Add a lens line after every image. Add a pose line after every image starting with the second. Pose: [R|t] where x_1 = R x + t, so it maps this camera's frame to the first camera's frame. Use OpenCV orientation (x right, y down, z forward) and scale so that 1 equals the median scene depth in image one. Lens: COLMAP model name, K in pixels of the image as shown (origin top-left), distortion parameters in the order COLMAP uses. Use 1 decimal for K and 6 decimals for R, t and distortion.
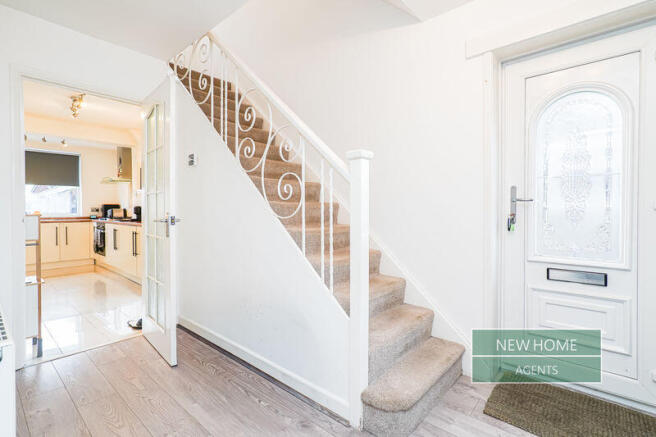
lens RADIAL K [[315.9, 0, 328.8], [0, 315.9, 215.5], [0, 0, 1]] dist [-0.009633, 0.001465]
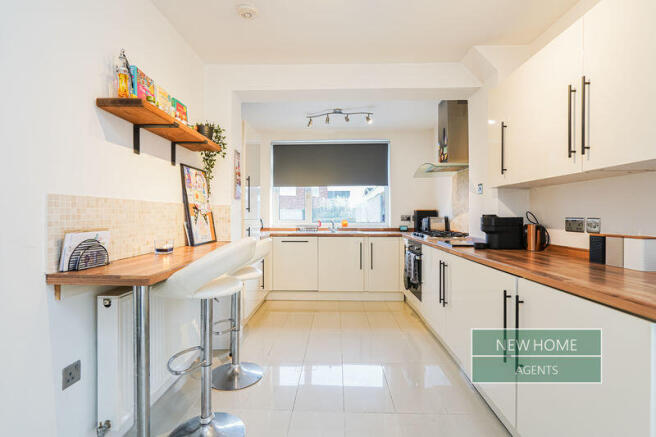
lens RADIAL K [[315.9, 0, 328.1], [0, 315.9, 216.7], [0, 0, 1]] dist [-0.009633, 0.001465]
pose [[0.642325, 0.000979, -0.766432, -0.345041], [-0.011956, 0.999890, -0.008743, -0.015042], [0.766339, 0.014779, 0.642266, 0.454058]]
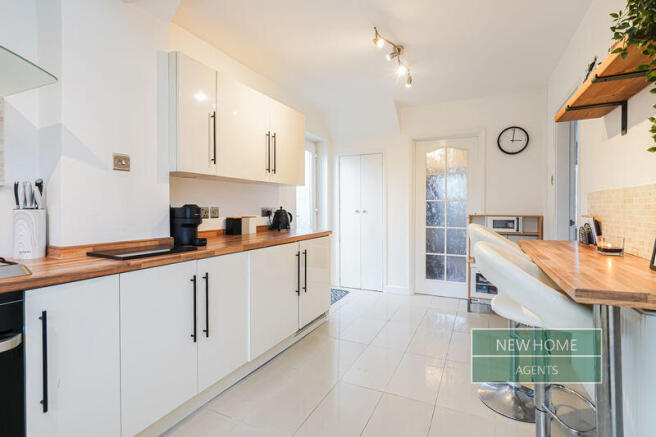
lens RADIAL K [[315.9, 0, 328.0], [0, 315.9, 215.4], [0, 0, 1]] dist [-0.009633, 0.001465]
pose [[-0.262817, -0.030293, 0.964370, -0.753351], [0.015870, 0.999236, 0.035713, -0.020019], [-0.964715, 0.024690, -0.262136, 0.727741]]
